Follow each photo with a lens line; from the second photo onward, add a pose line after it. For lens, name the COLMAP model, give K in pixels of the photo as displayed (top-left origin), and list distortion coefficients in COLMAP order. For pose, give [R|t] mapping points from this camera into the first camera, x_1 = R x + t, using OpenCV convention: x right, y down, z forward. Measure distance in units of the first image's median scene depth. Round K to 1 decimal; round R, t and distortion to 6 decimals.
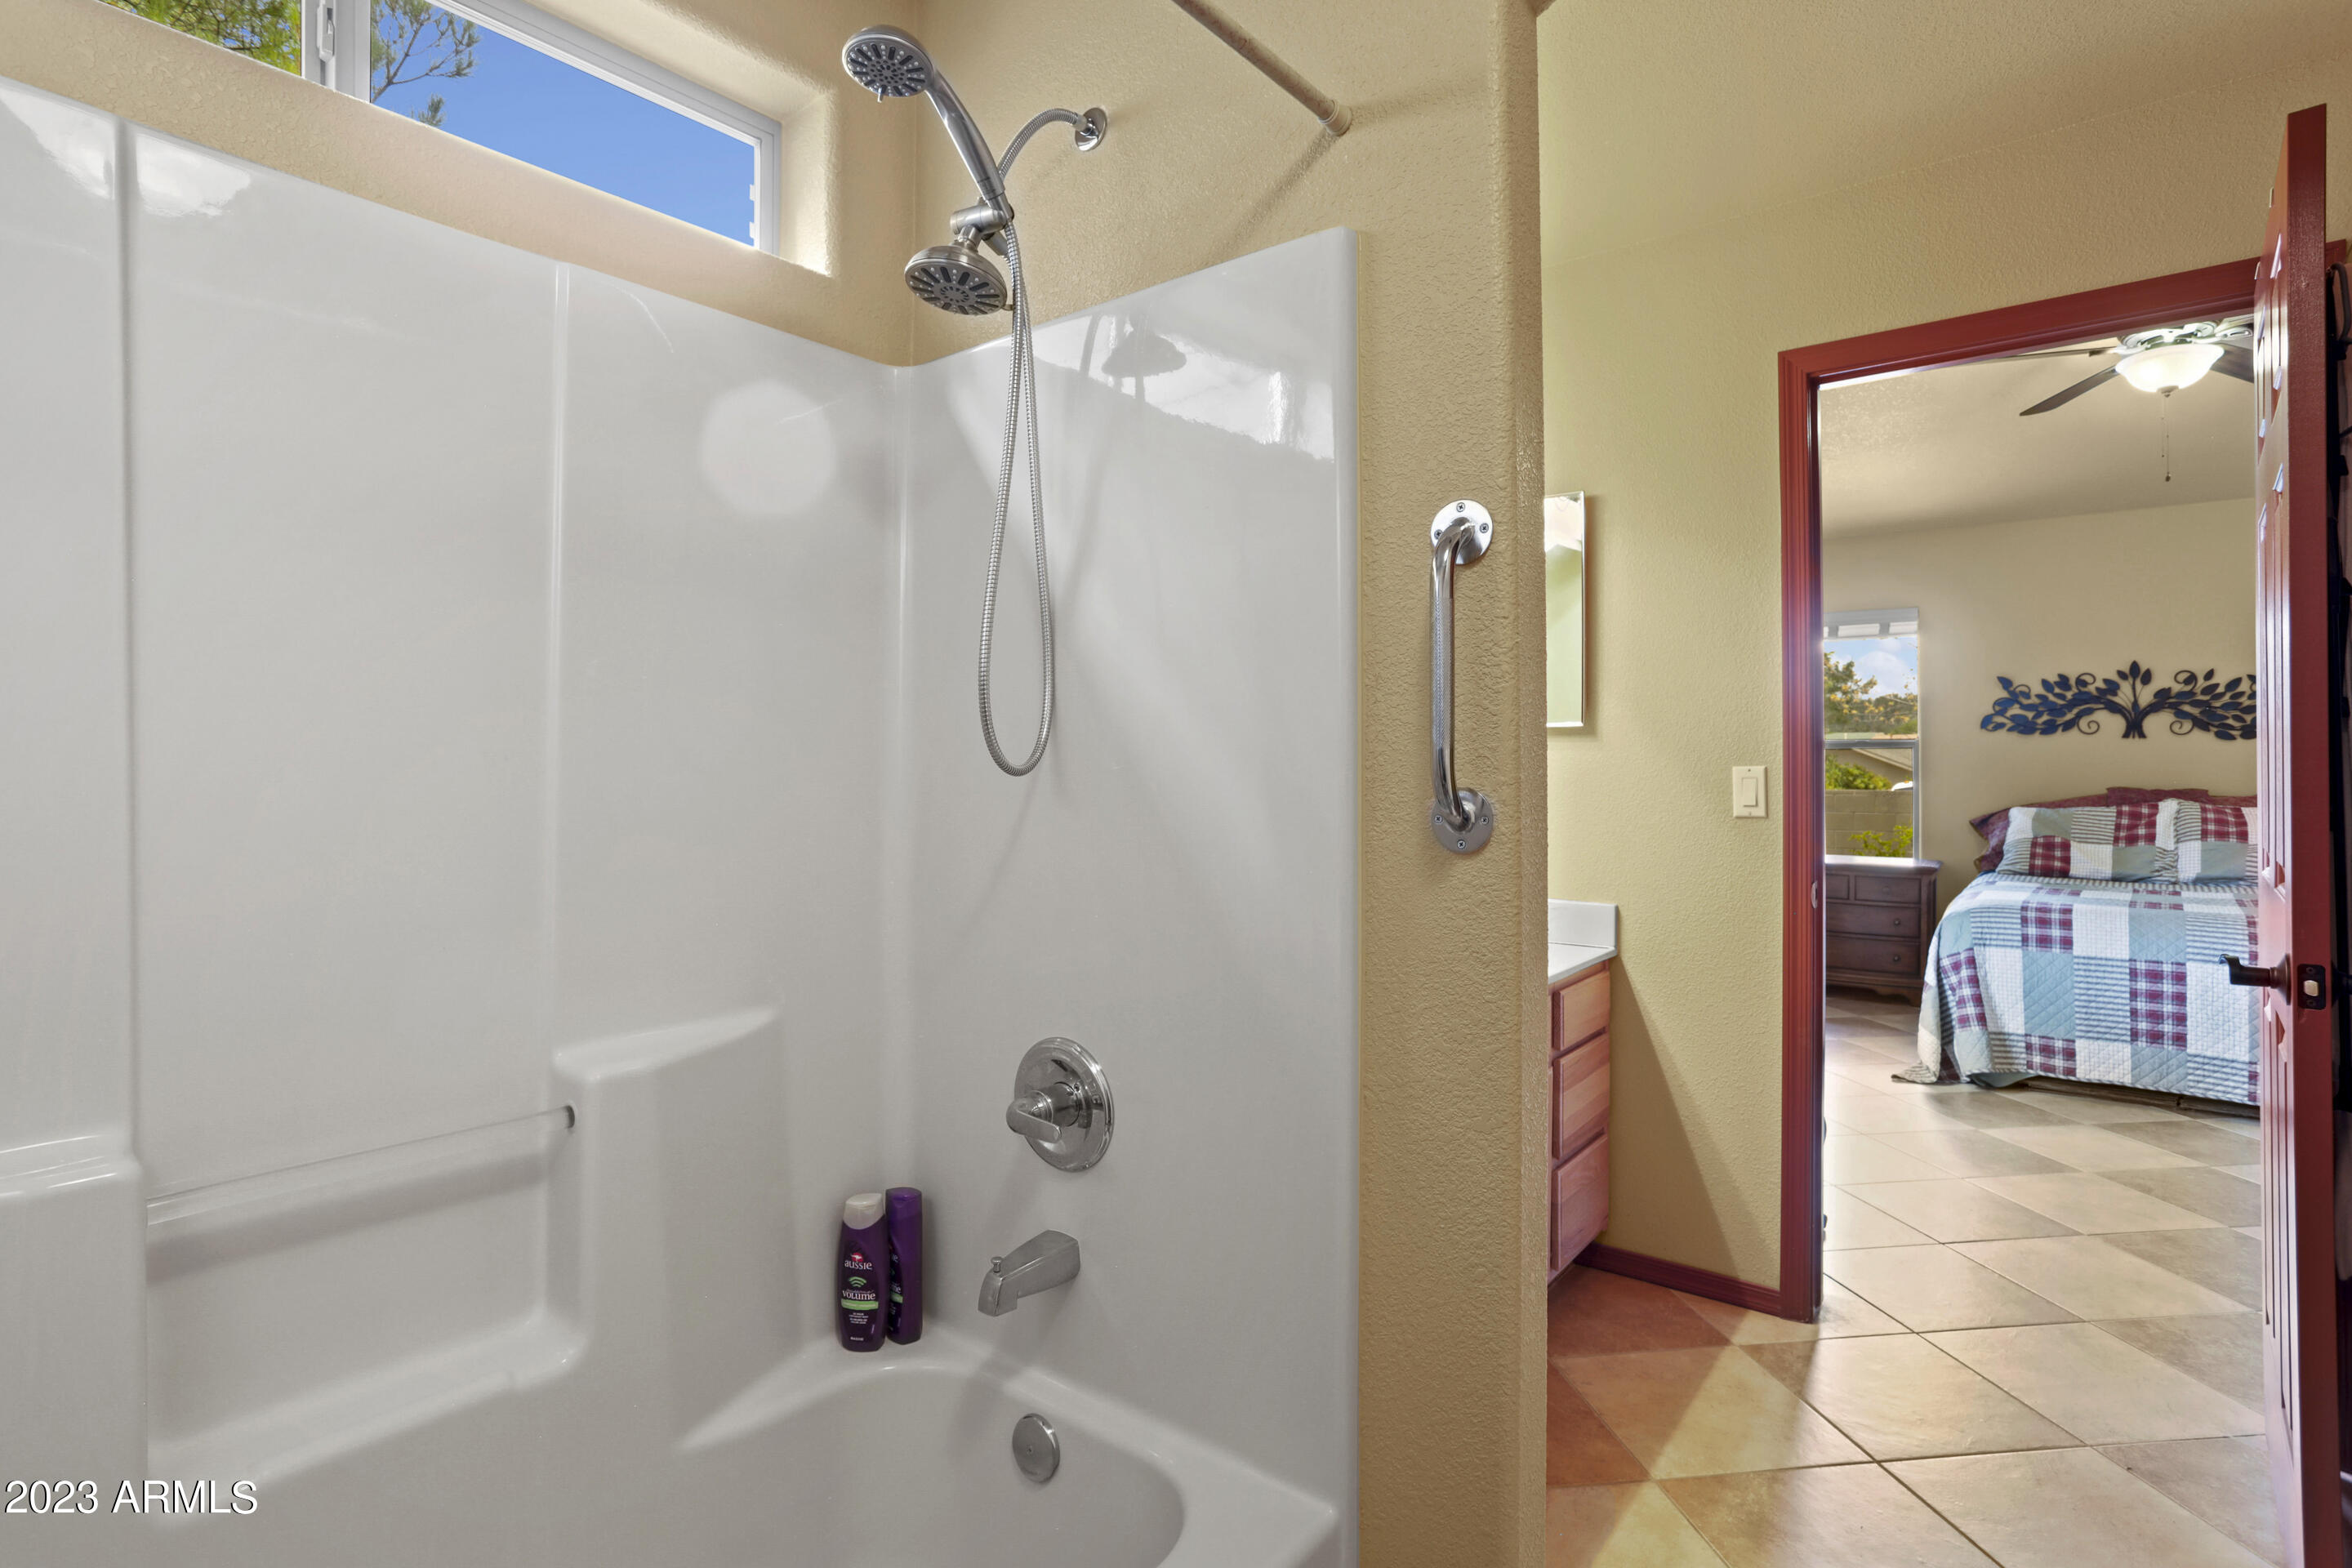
lens RADIAL K [[1145.5, 0, 1166.5], [0, 1145.5, 771.5], [0, 0, 1]] dist [-0.047732, 0.025573]
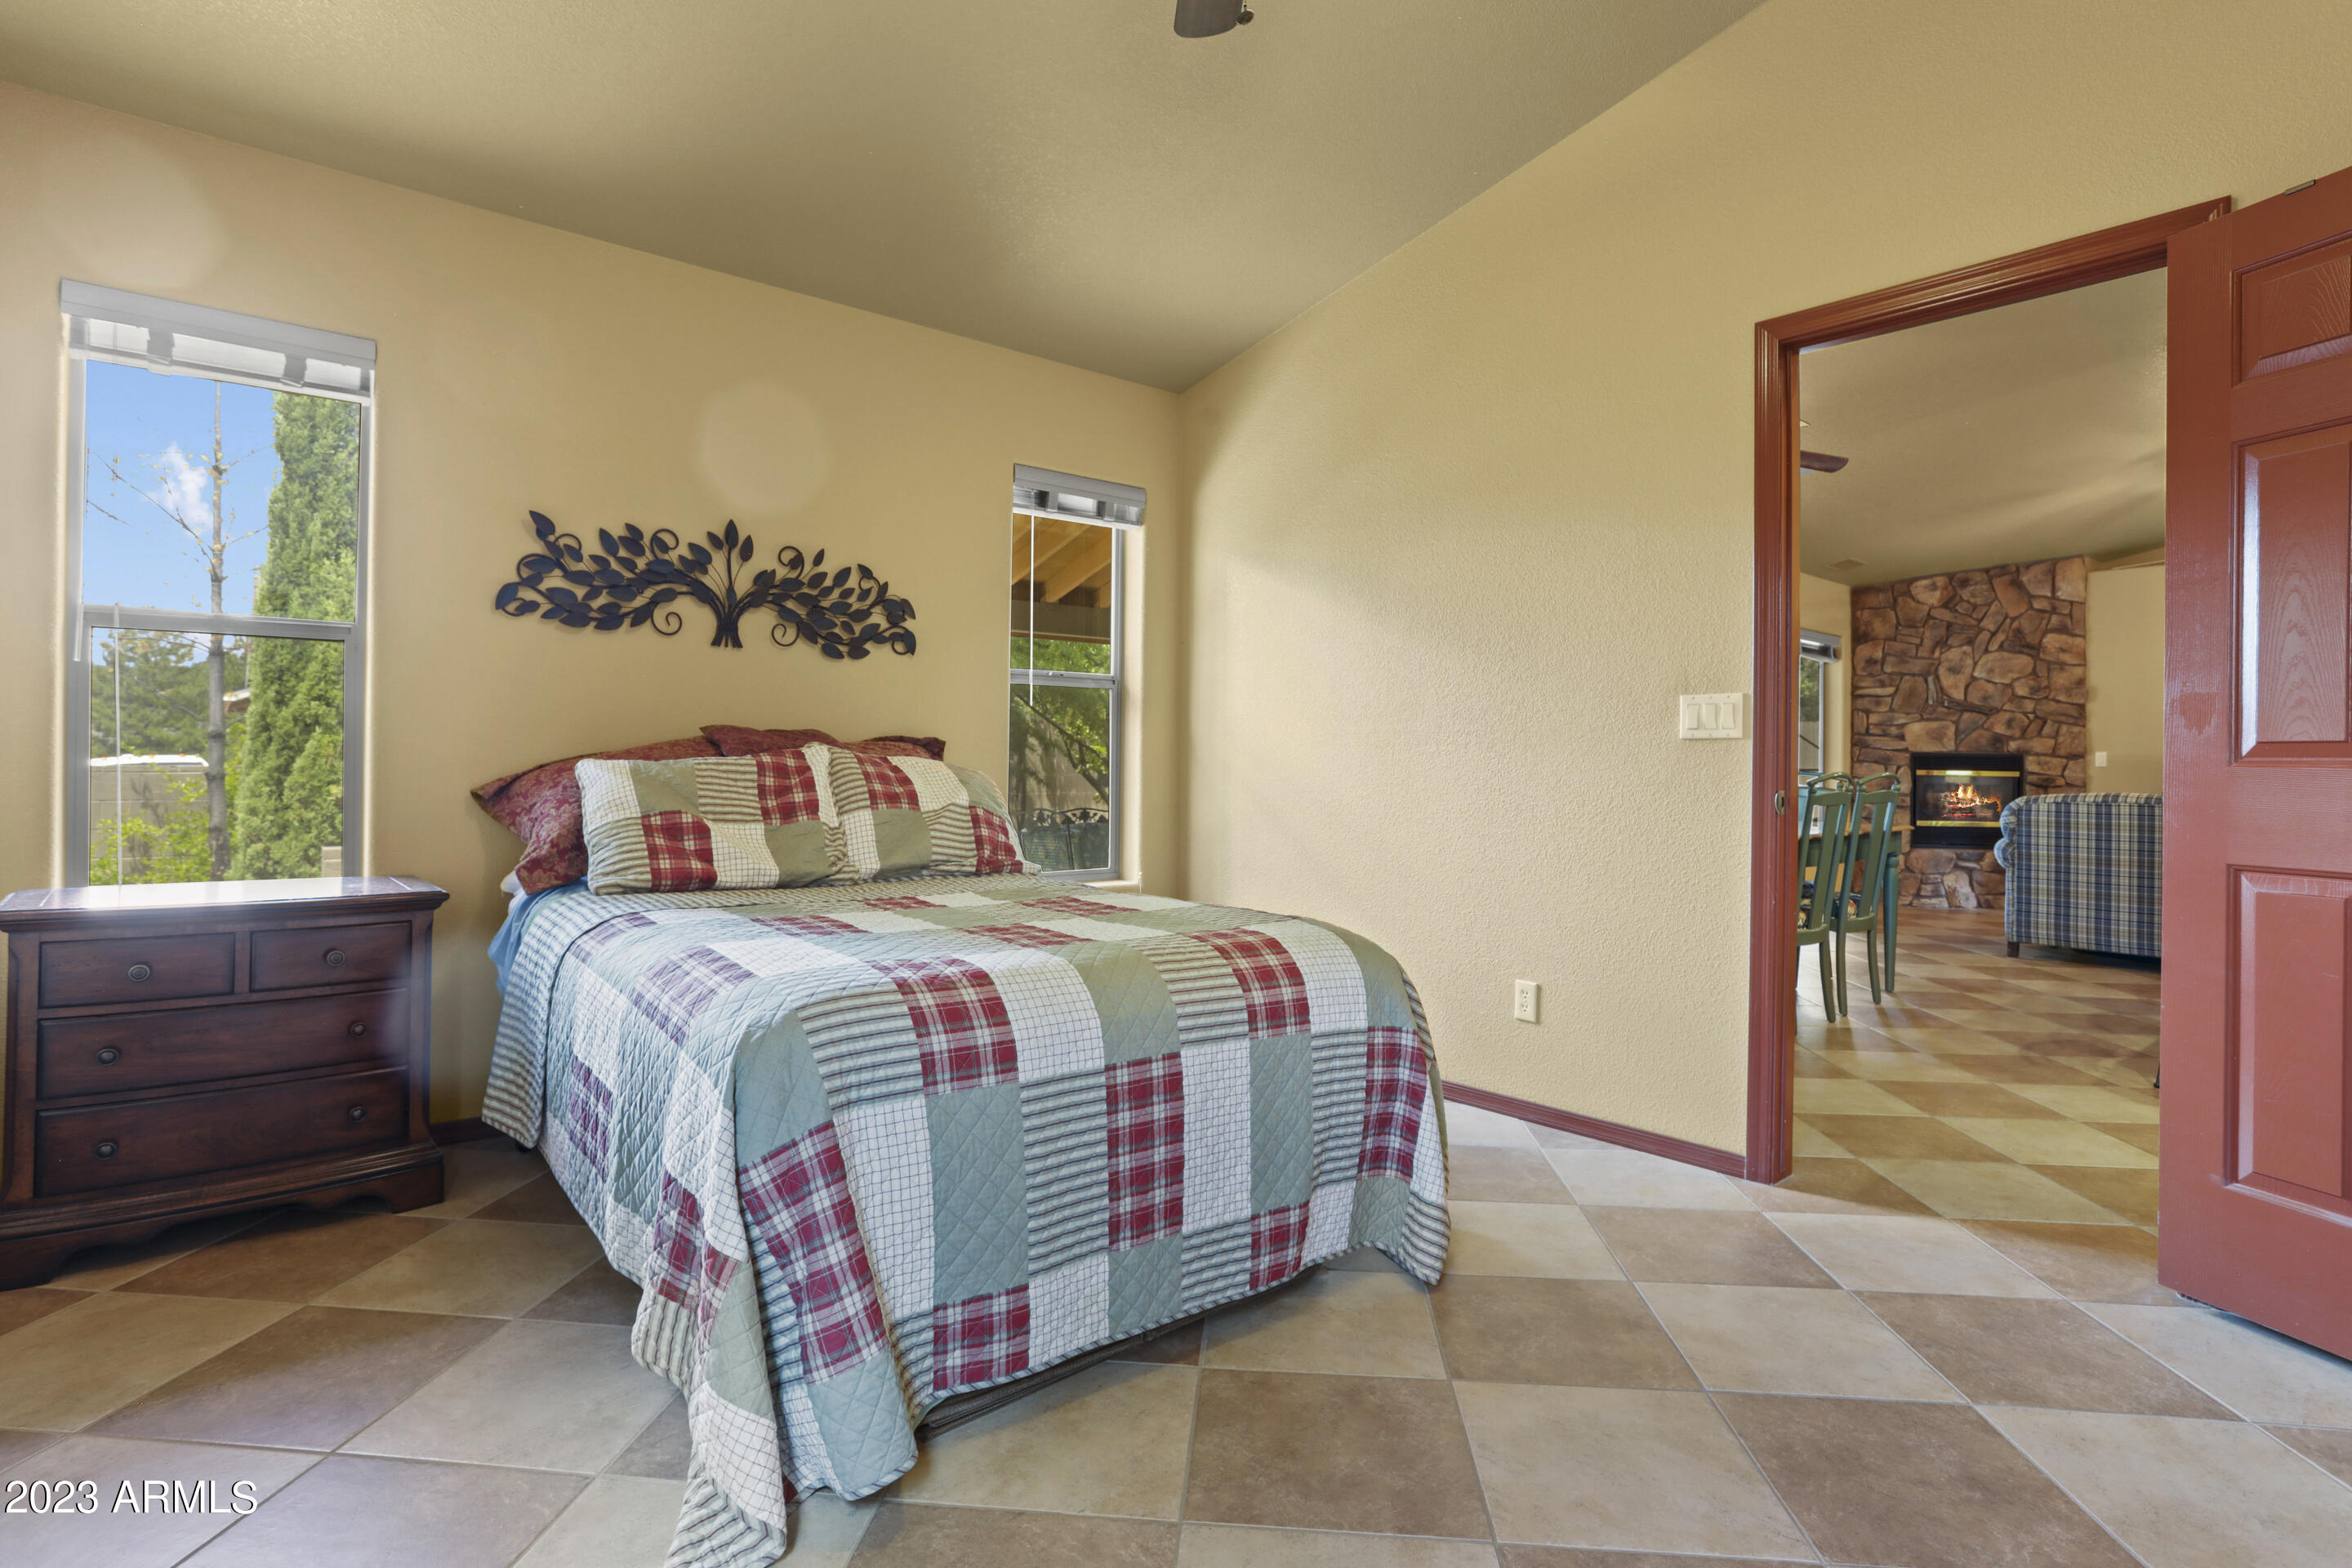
lens RADIAL K [[1181.0, 0, 1171.2], [0, 1181.0, 764.2], [0, 0, 1]] dist [-0.039799, 0.026242]
pose [[0.204355, 0.000634, 0.978897, 0.296610], [-0.006126, 0.999981, 0.000631, 0.033170], [-0.978878, -0.006126, 0.204355, 0.653355]]
